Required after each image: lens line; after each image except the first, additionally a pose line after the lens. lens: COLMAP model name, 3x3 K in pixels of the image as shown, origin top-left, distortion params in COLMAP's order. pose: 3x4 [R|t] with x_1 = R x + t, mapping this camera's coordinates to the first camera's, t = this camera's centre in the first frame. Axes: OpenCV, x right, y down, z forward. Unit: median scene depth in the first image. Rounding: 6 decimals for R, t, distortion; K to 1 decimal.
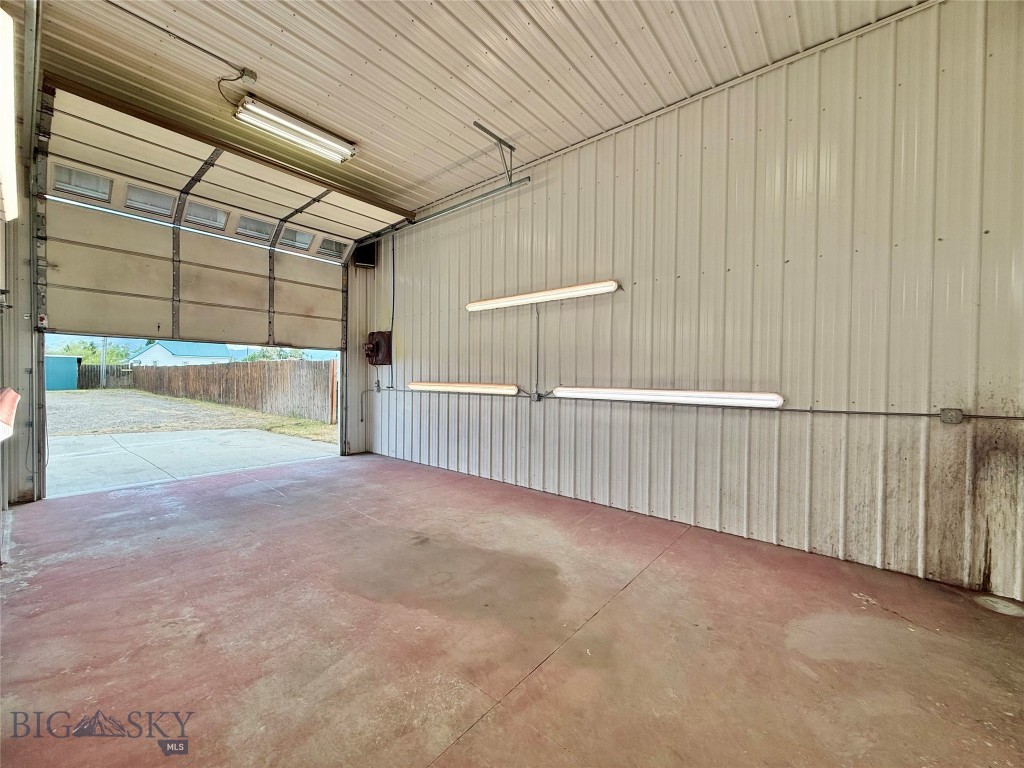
lens RADIAL K [[418.0, 0, 507.7], [0, 418.0, 379.5], [0, 0, 1]] dist [-0.001063, 0.000358]
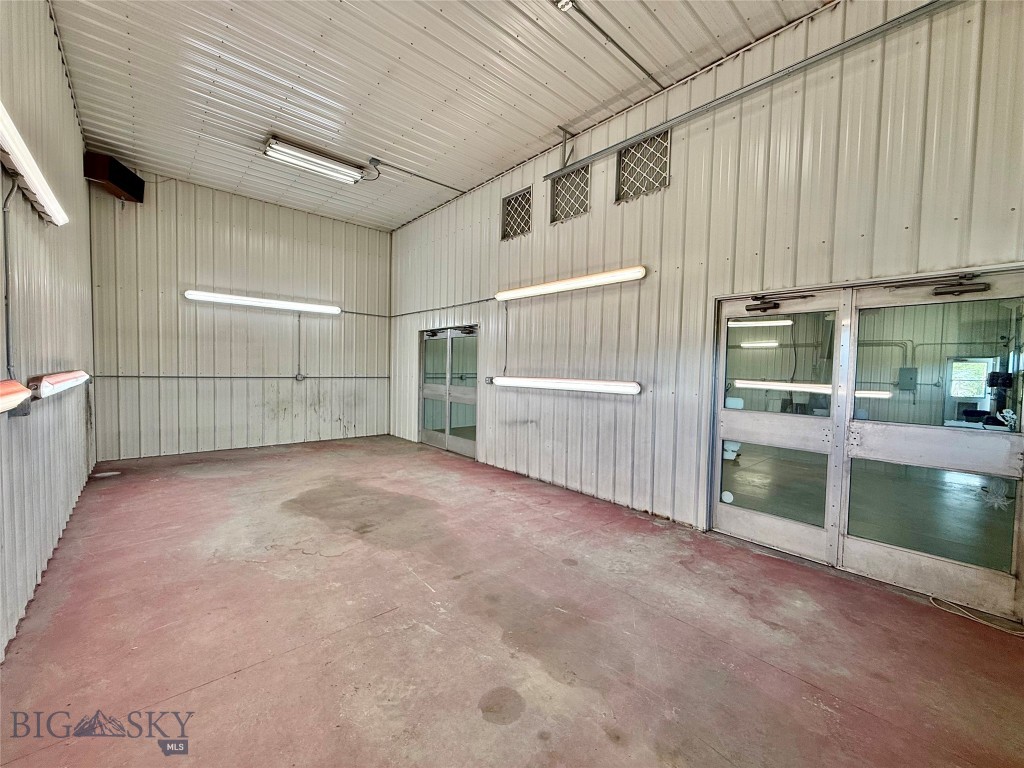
lens RADIAL K [[418.0, 0, 509.0], [0, 418.0, 385.8], [0, 0, 1]] dist [-0.001063, 0.000358]
pose [[-0.989627, -0.040860, 0.137727, -0.761892], [-0.034937, 0.998369, 0.045149, -0.021534], [-0.139347, 0.039869, -0.989441, 2.169616]]
